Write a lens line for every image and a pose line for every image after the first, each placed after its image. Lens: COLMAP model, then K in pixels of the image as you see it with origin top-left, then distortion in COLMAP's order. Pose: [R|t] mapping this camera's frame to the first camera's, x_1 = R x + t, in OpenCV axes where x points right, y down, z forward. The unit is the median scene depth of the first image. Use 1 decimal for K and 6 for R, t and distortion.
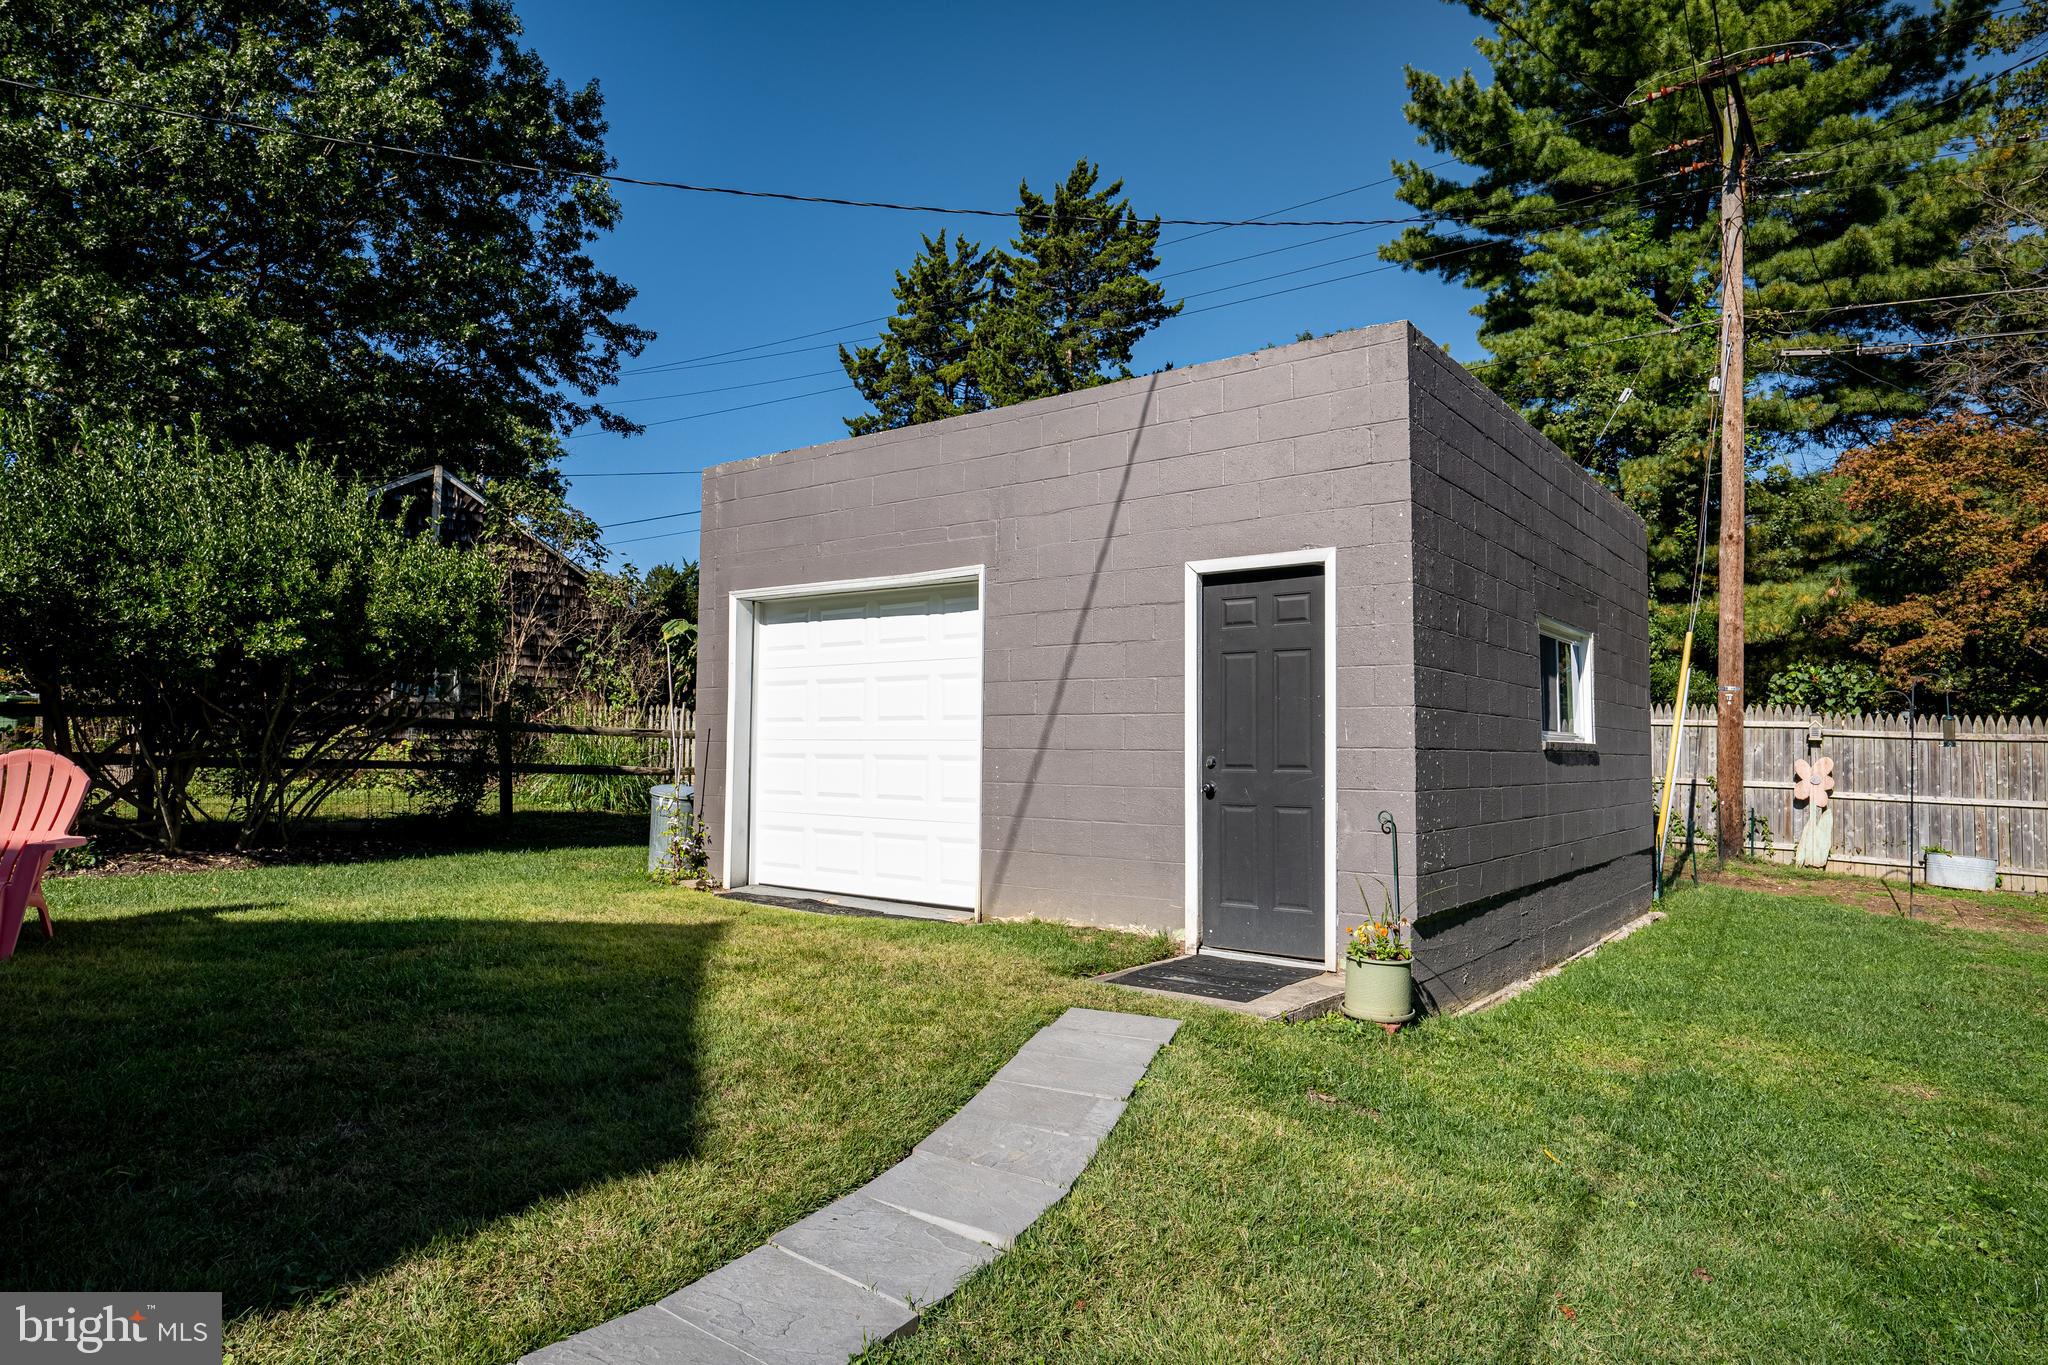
lens RADIAL K [[1192.4, 0, 1028.1], [0, 1192.4, 675.4], [0, 0, 1]] dist [-0.034194, 0.028700]
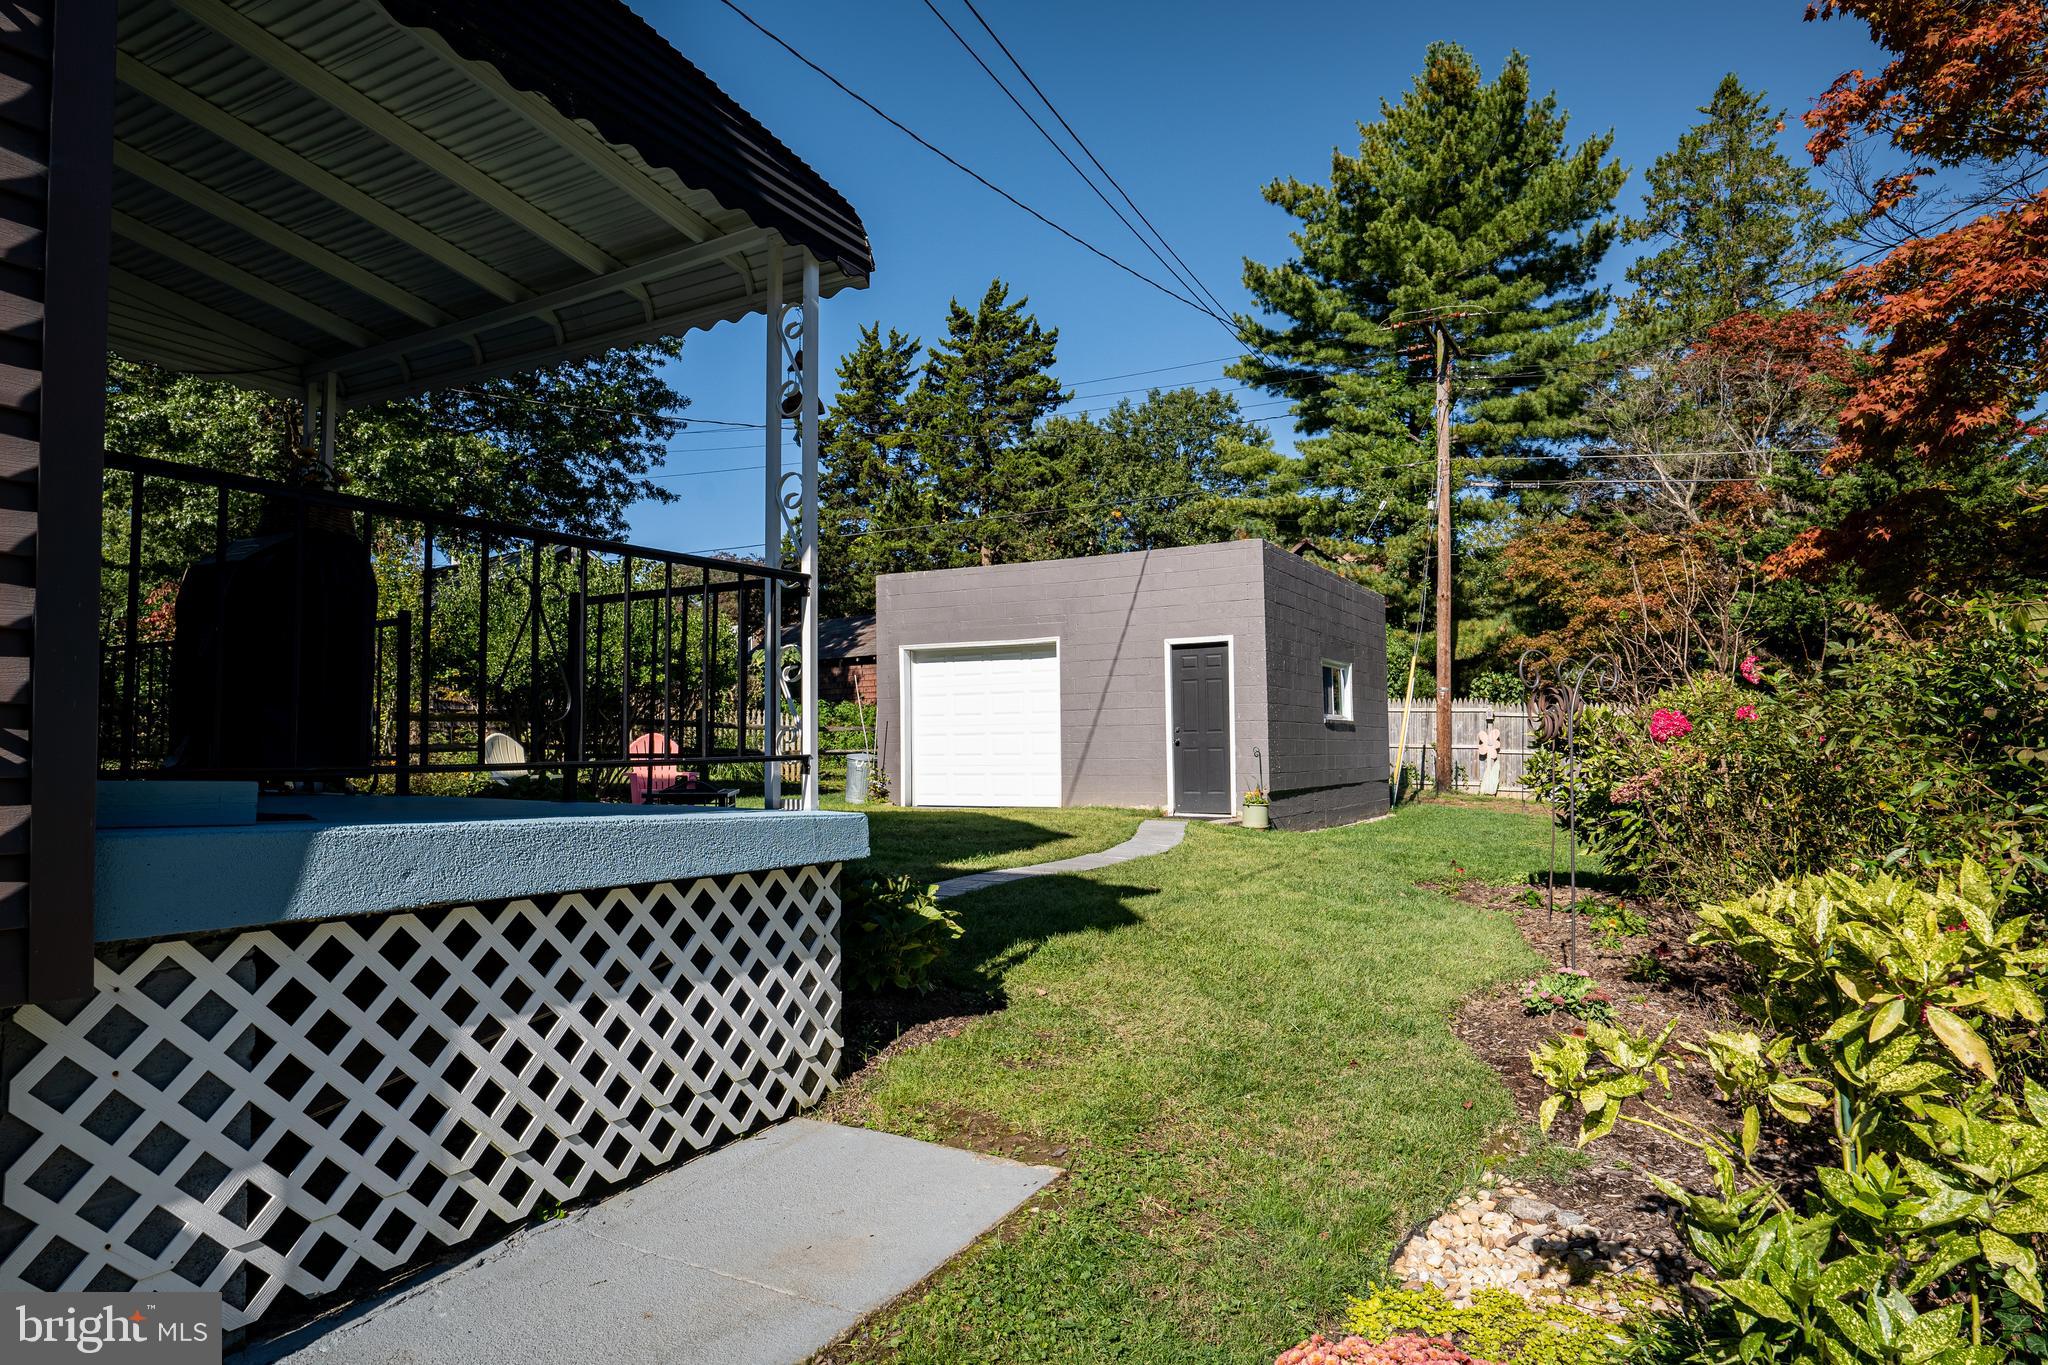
lens RADIAL K [[1174.5, 0, 1024.0], [0, 1174.5, 682.5], [0, 0, 1]] dist [-0.058470, 0.042240]
pose [[0.991315, -0.012291, 0.130930, -0.153212], [0.011414, 0.999907, 0.007447, -0.012712], [-0.131009, -0.005887, 0.991364, -0.416037]]
